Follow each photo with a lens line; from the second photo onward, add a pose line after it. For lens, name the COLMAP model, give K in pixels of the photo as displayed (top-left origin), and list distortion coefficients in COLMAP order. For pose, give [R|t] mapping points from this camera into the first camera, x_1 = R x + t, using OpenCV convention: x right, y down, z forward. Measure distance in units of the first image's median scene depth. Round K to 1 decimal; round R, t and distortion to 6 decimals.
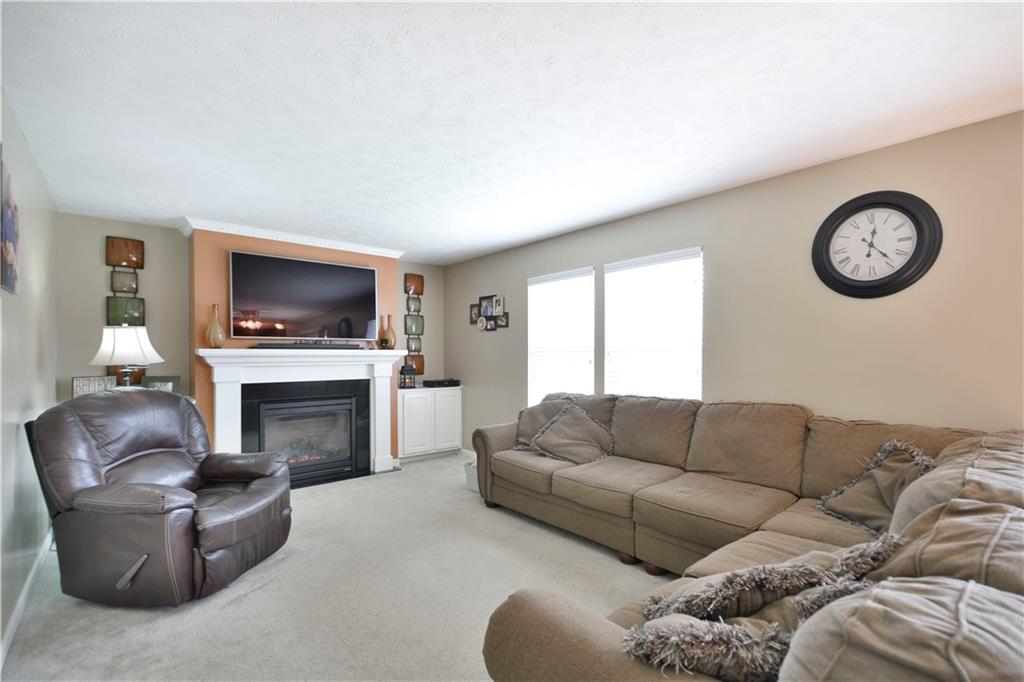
lens RADIAL K [[453.4, 0, 511.8], [0, 453.4, 351.5], [0, 0, 1]] dist [-0.002585, -0.000800]
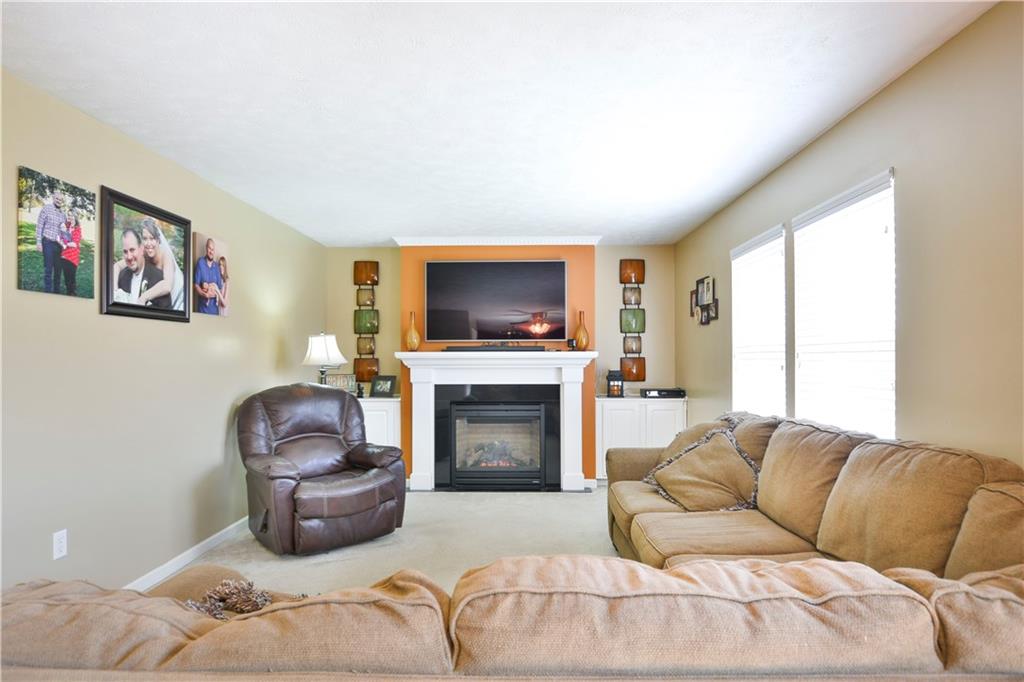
lens RADIAL K [[567.4, 0, 512.1], [0, 567.4, 341.9], [0, 0, 1]] dist [-0.006185, -0.000674]
pose [[0.748733, -0.018219, -0.662621, 0.369277], [0.005820, 0.999764, -0.020911, -0.000058], [0.662846, 0.011800, 0.748663, 0.103045]]
